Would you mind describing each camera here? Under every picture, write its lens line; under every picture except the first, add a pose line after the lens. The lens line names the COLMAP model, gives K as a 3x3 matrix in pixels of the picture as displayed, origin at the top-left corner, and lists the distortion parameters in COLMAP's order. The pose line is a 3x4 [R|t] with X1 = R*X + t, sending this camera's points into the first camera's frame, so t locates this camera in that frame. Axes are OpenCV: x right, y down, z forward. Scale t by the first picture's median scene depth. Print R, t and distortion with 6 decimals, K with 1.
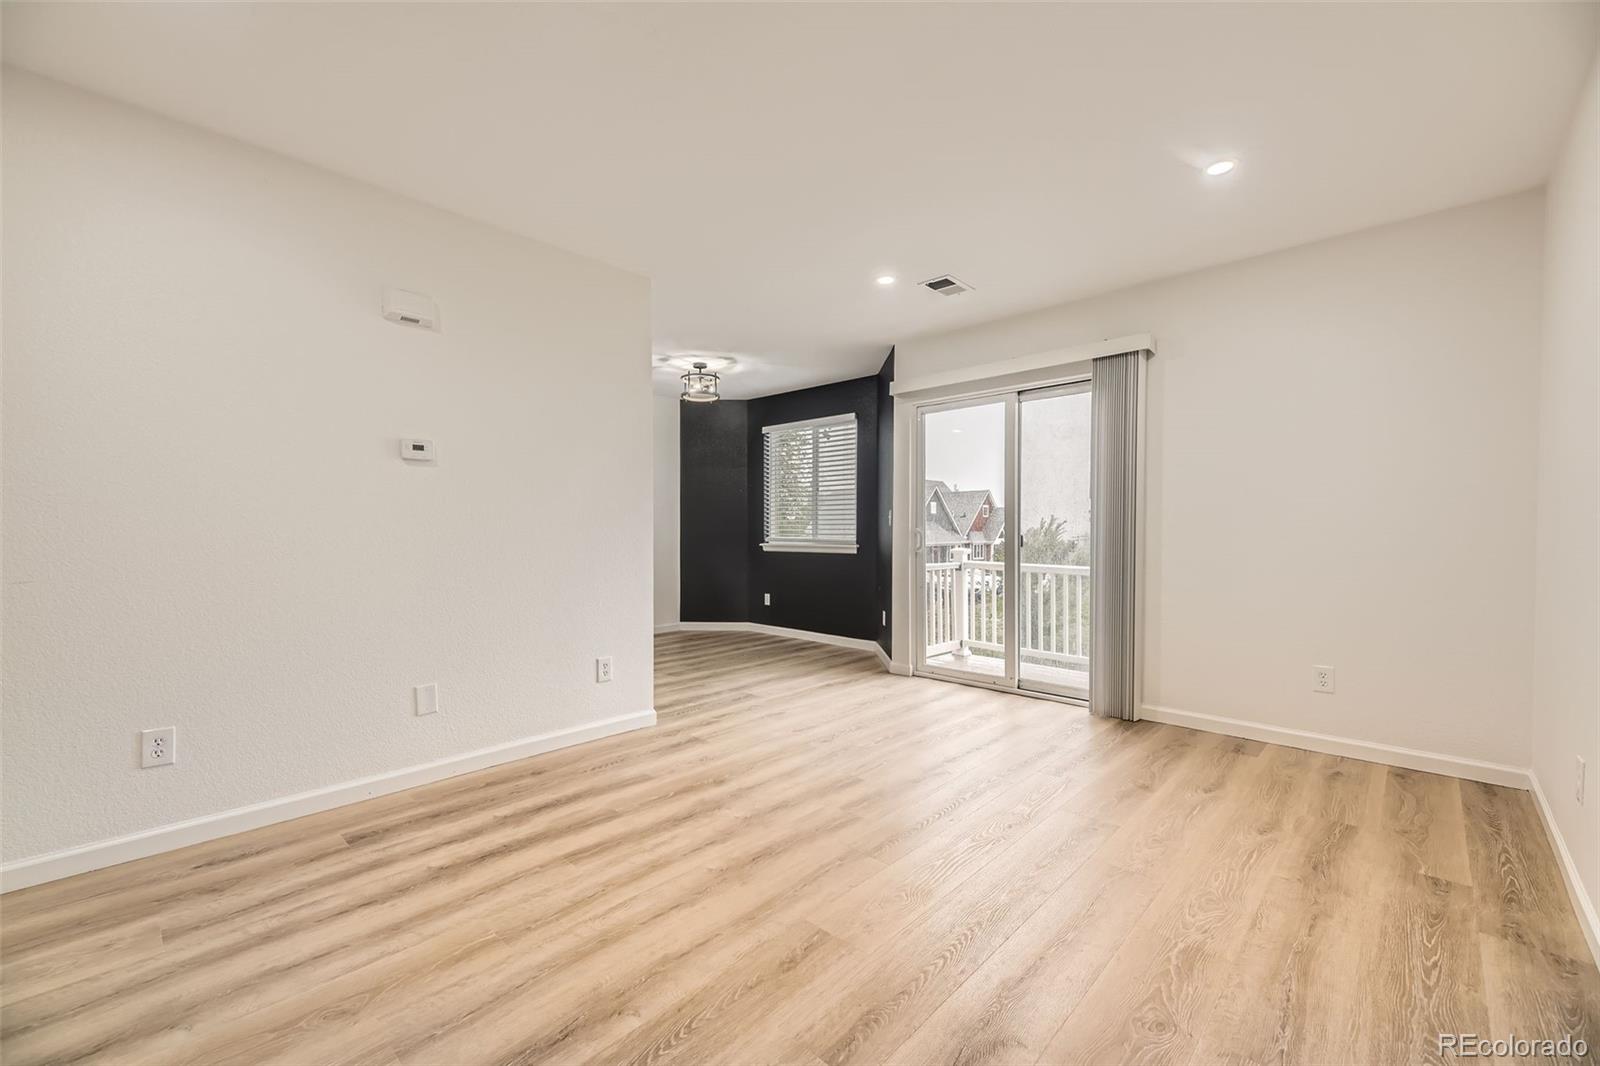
lens RADIAL K [[649.2, 0, 838.6], [0, 649.2, 531.2], [0, 0, 1]] dist [0.020560, 0.000009]
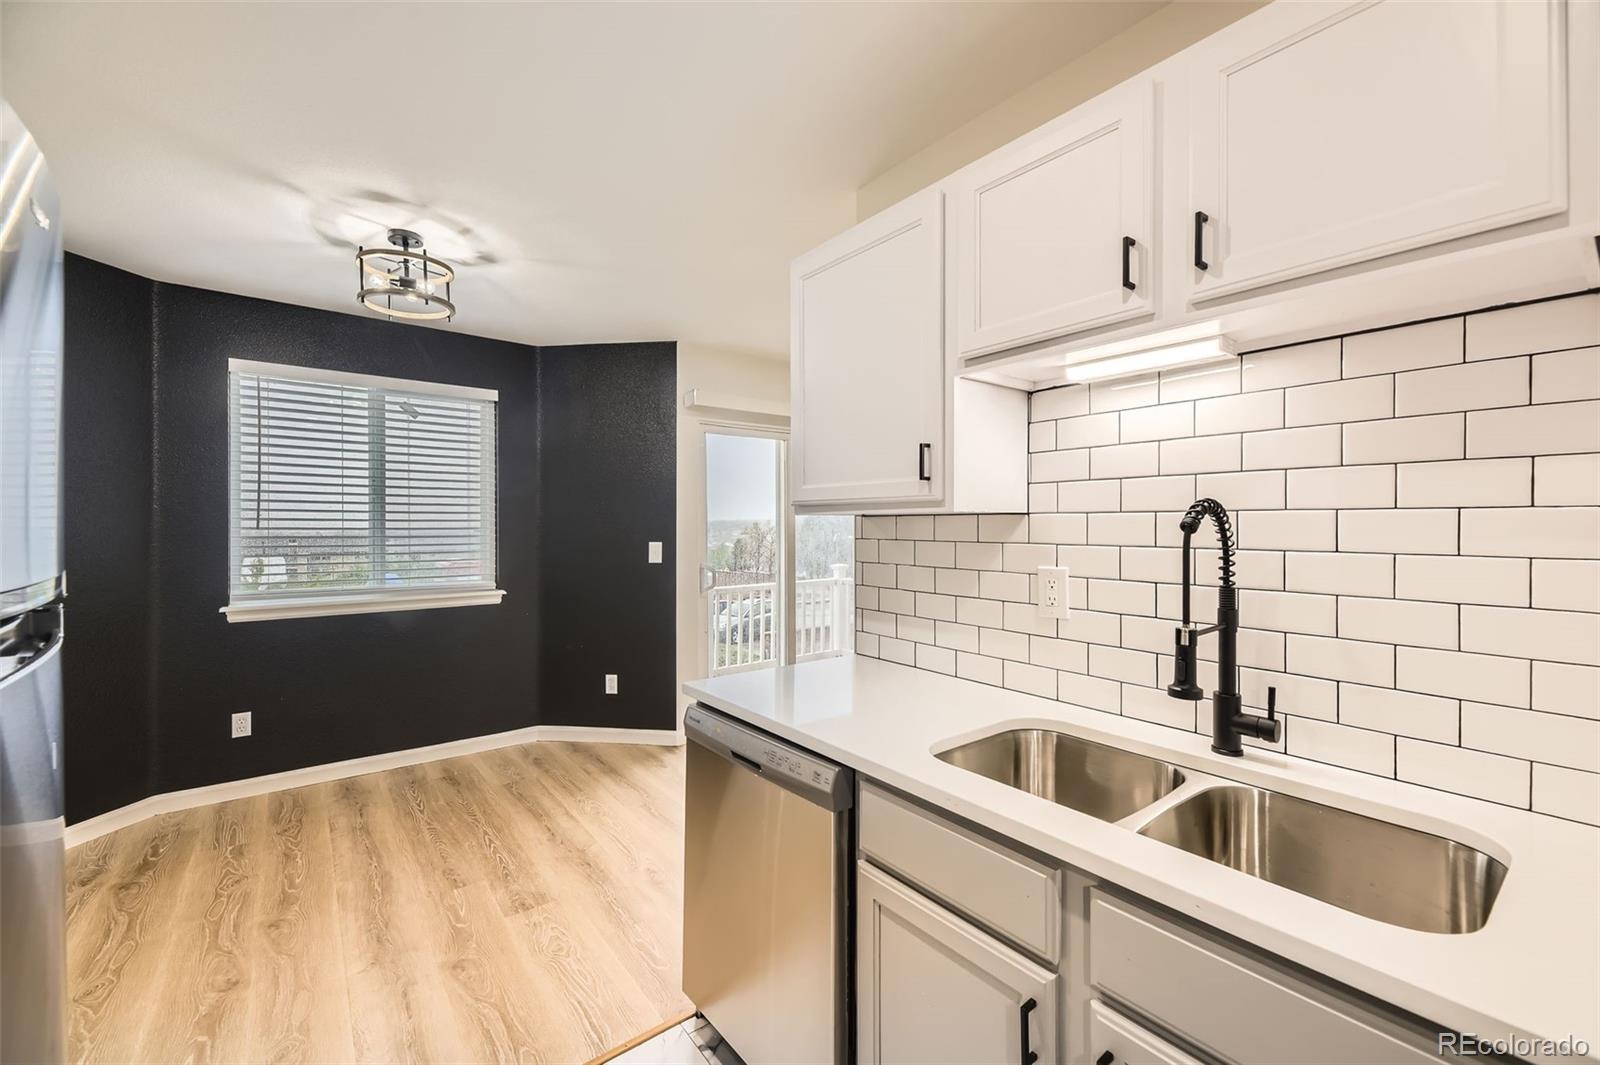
lens RADIAL K [[649.2, 0, 838.6], [0, 649.2, 530.7], [0, 0, 1]] dist [0.020560, 0.000009]
pose [[0.131985, 0.012388, 0.991174, -0.552962], [0.008486, 0.999871, -0.013627, -0.026465], [-0.991215, 0.010210, 0.131863, 0.536409]]
